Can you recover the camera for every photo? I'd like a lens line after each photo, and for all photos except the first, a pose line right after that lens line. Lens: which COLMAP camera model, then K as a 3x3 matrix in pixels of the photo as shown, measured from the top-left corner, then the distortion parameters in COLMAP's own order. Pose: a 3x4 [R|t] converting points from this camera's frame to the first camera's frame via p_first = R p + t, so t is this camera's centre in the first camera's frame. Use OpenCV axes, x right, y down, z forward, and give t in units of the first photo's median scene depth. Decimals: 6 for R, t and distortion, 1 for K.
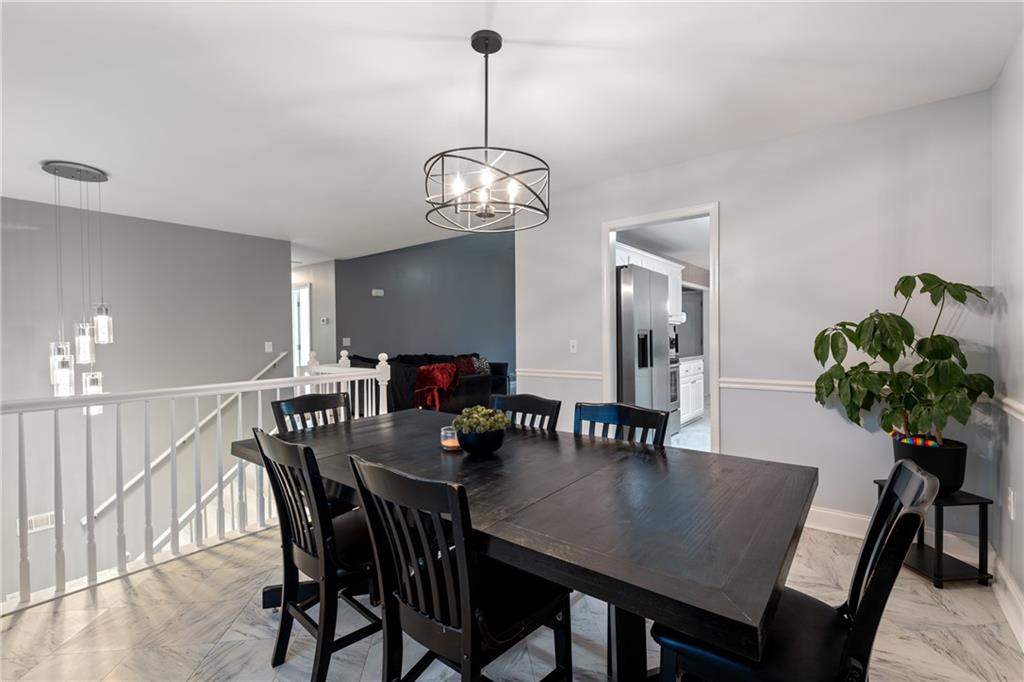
lens RADIAL K [[447.4, 0, 512.8], [0, 447.4, 339.6], [0, 0, 1]] dist [-0.007001, 0.000969]
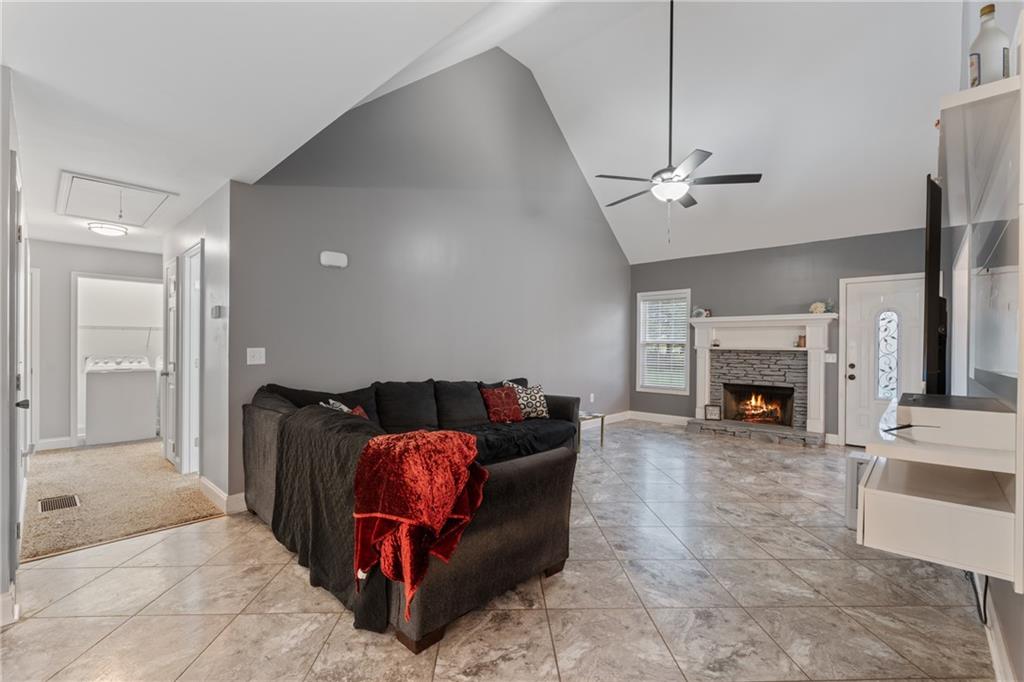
lens RADIAL K [[447.4, 0, 514.5], [0, 447.4, 342.7], [0, 0, 1]] dist [-0.007001, 0.000969]
pose [[0.996956, 0.015436, -0.076420, -0.061756], [-0.016917, 0.999681, -0.018775, -0.004731], [0.076106, 0.020010, 0.996899, 0.548113]]
